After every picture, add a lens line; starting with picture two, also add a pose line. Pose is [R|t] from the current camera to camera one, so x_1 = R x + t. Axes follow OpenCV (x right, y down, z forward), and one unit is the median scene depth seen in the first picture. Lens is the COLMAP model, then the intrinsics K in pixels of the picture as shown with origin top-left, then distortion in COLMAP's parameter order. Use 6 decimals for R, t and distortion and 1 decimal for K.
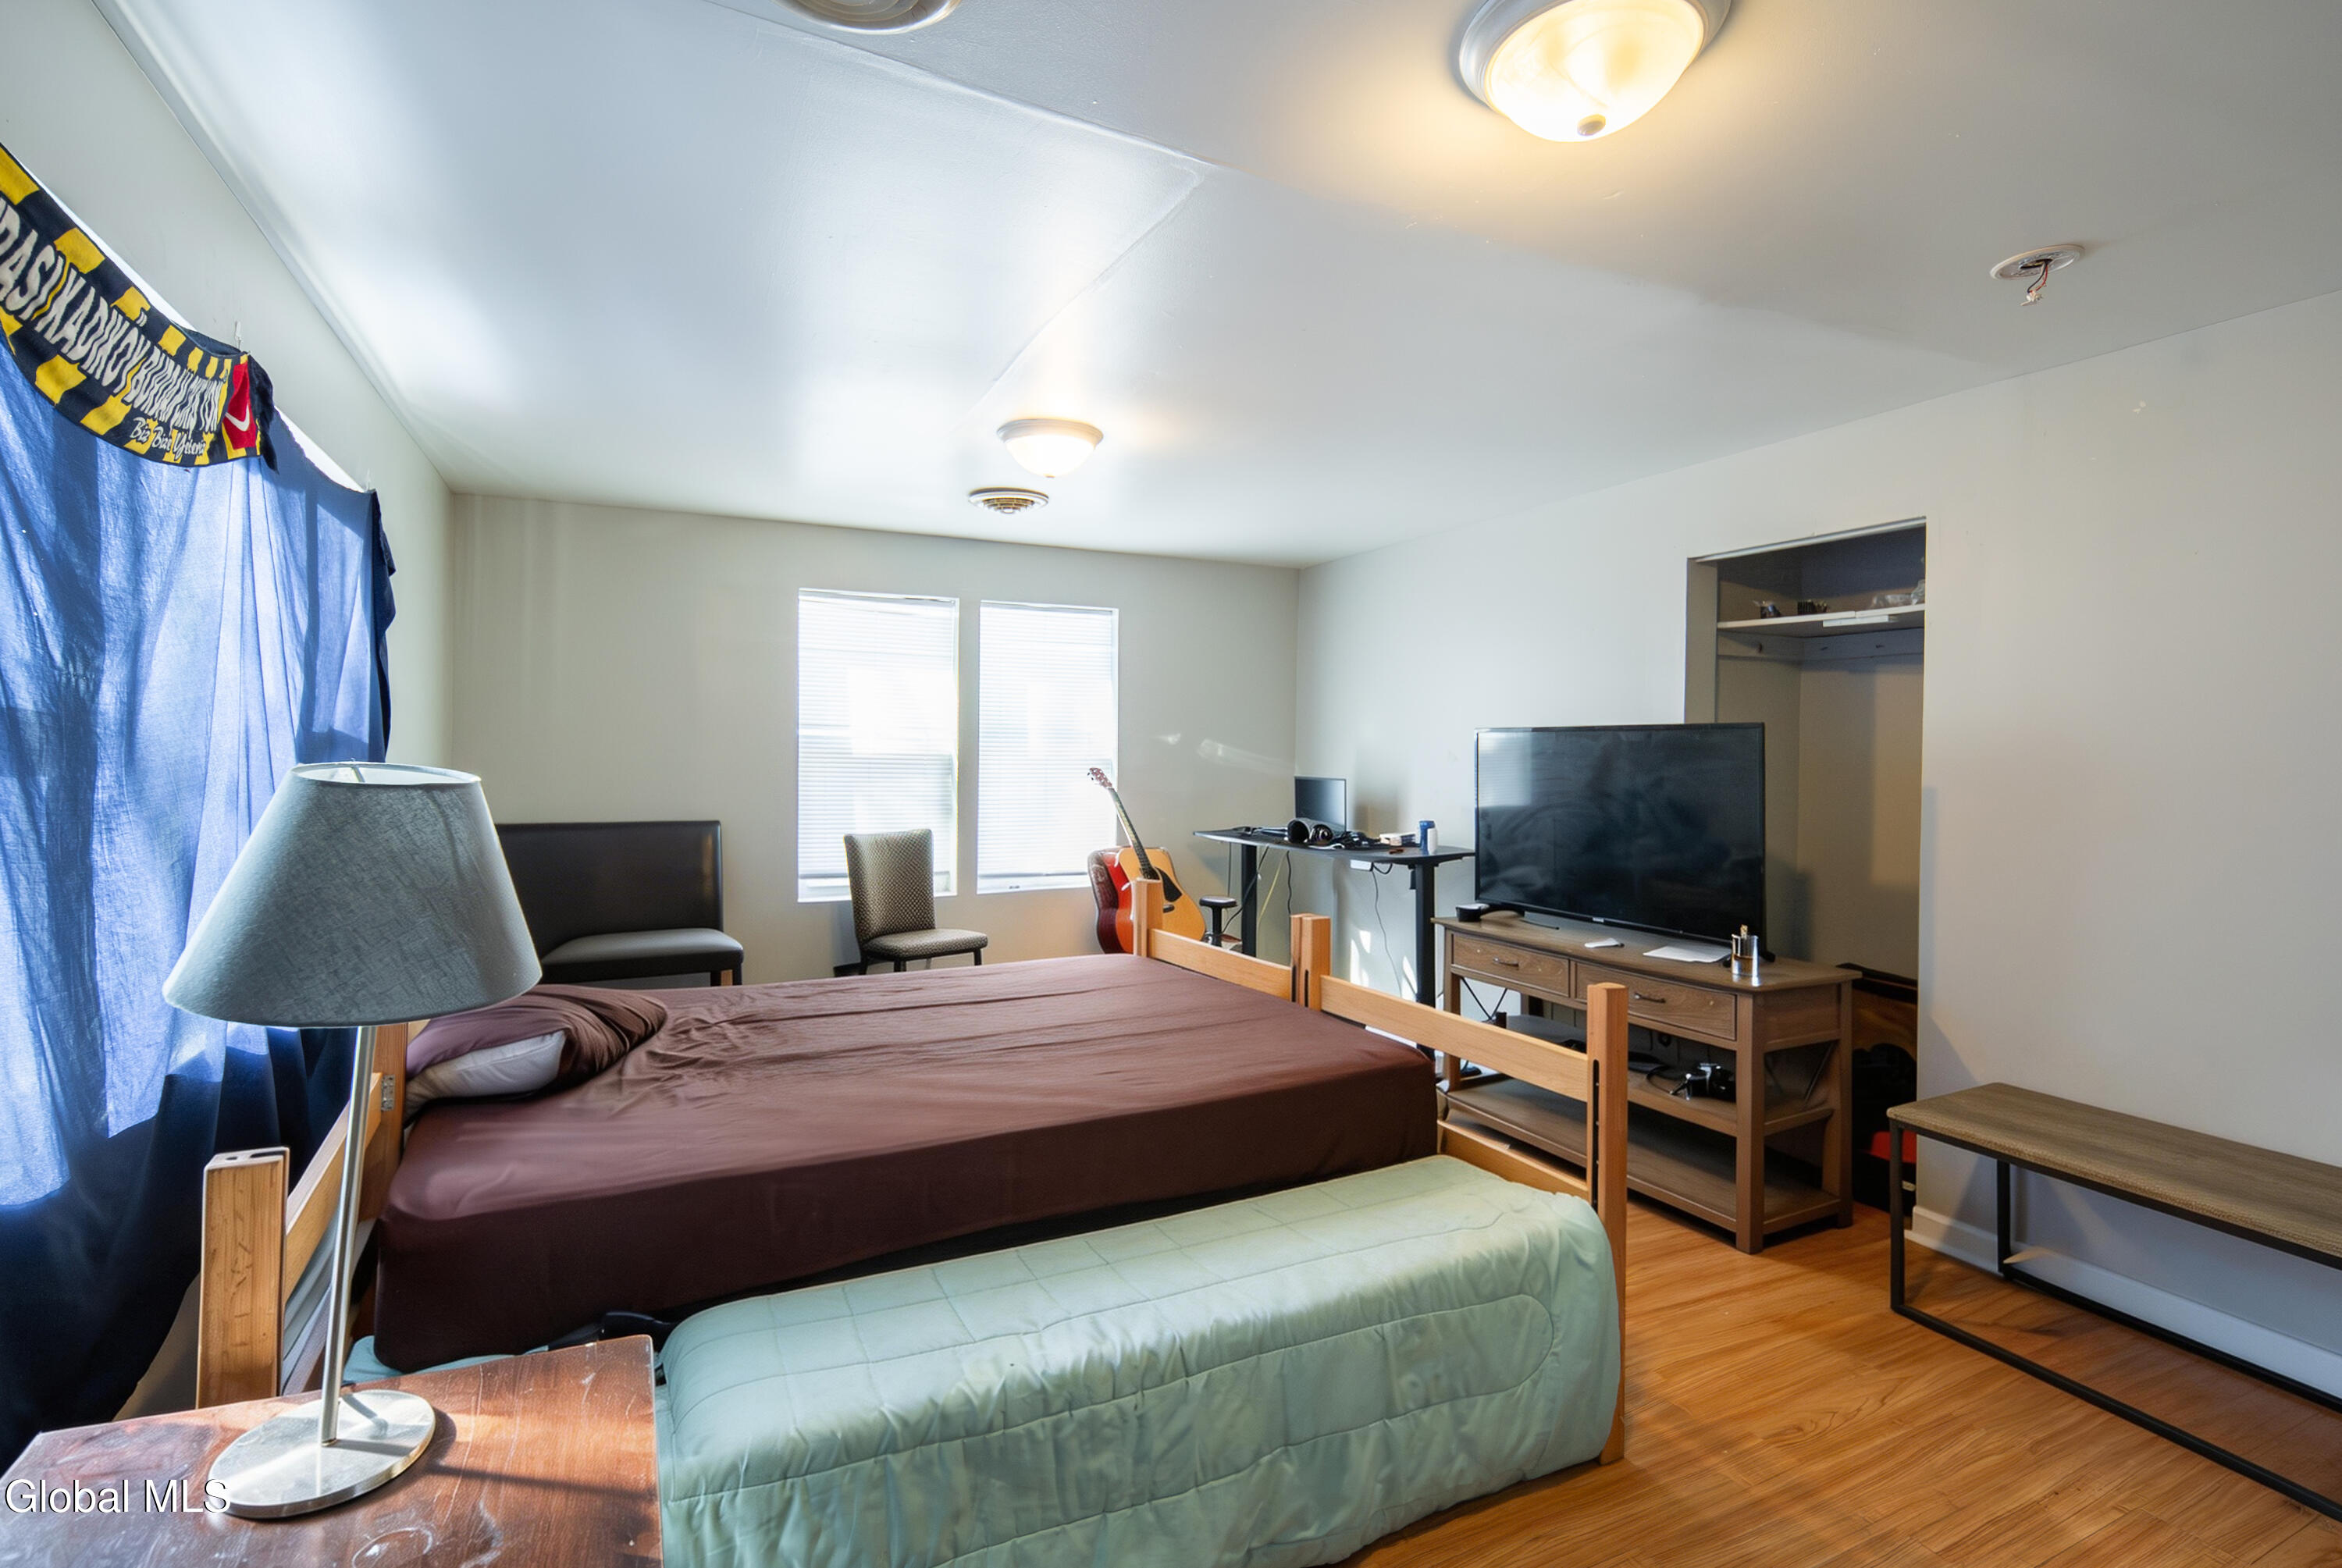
lens RADIAL K [[1053.1, 0, 1160.4], [0, 1053.1, 781.7], [0, 0, 1]] dist [-0.001266, -0.000579]
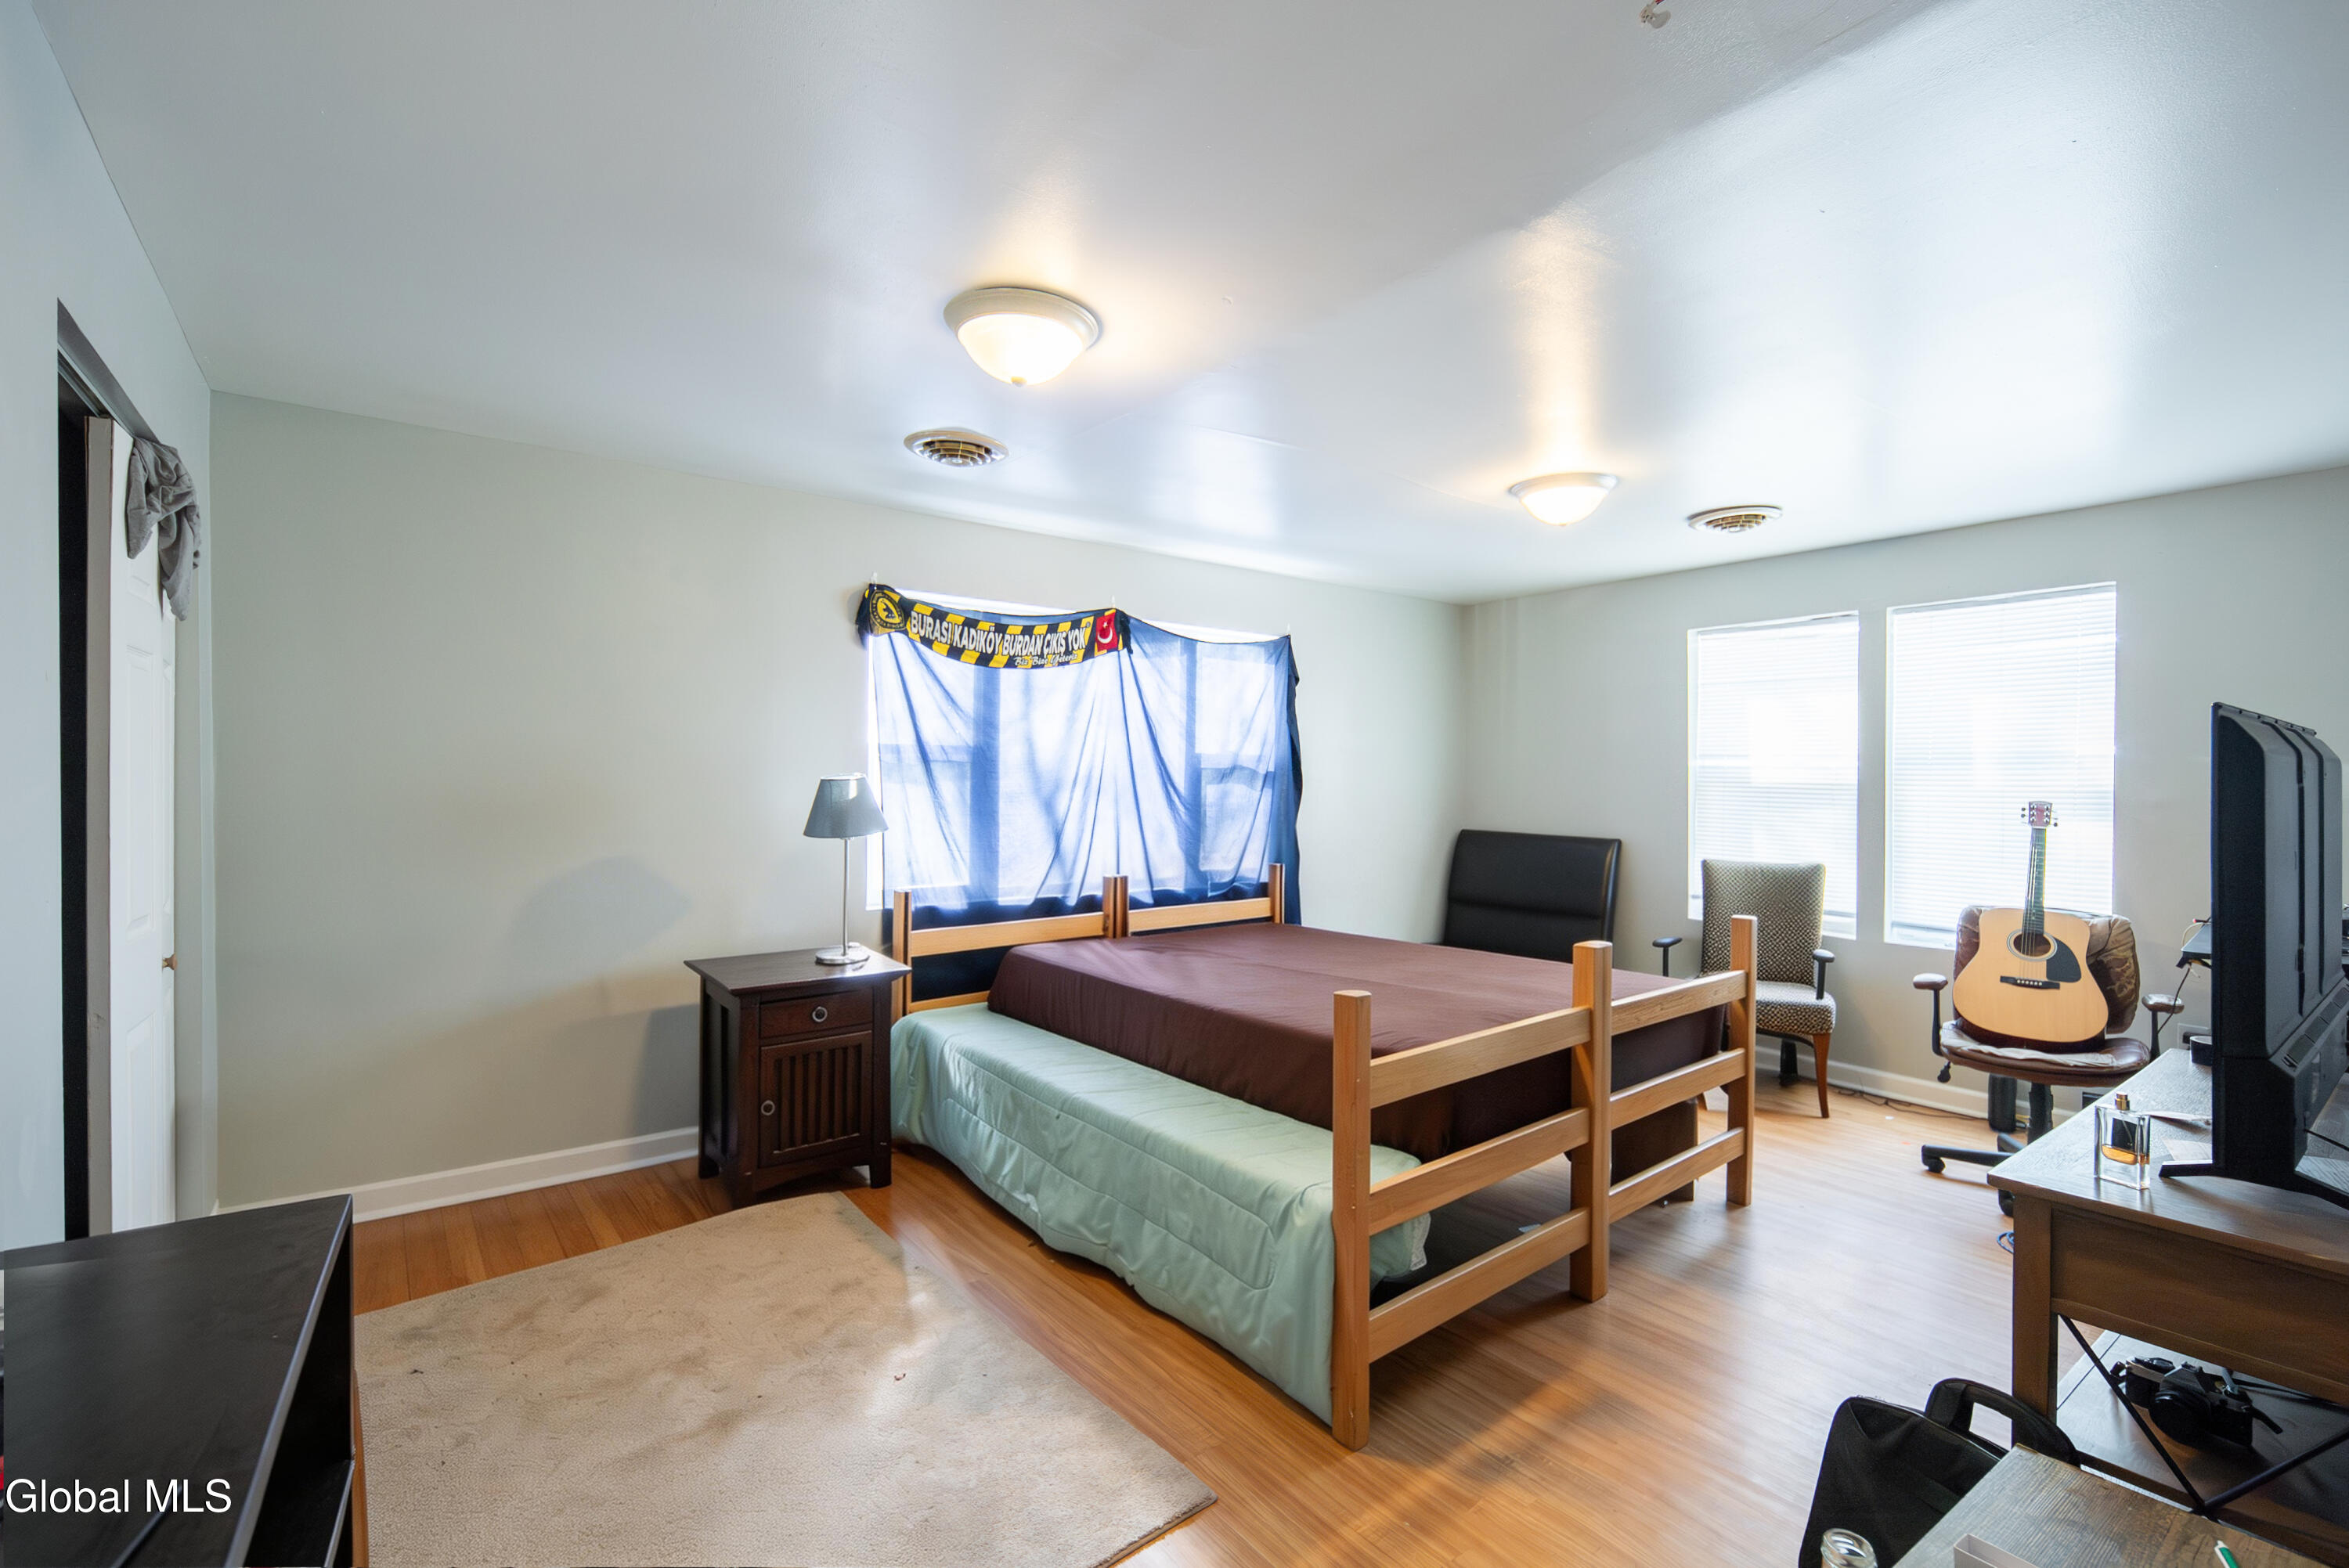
lens RADIAL K [[1056.2, 0, 1163.9], [0, 1056.2, 781.7], [0, 0, 1]] dist [-0.001266, -0.000579]
pose [[0.213940, 0.002268, -0.976844, 0.617122], [-0.035067, 0.999371, -0.005360, -0.001771], [0.976217, 0.035402, 0.213885, 0.250548]]
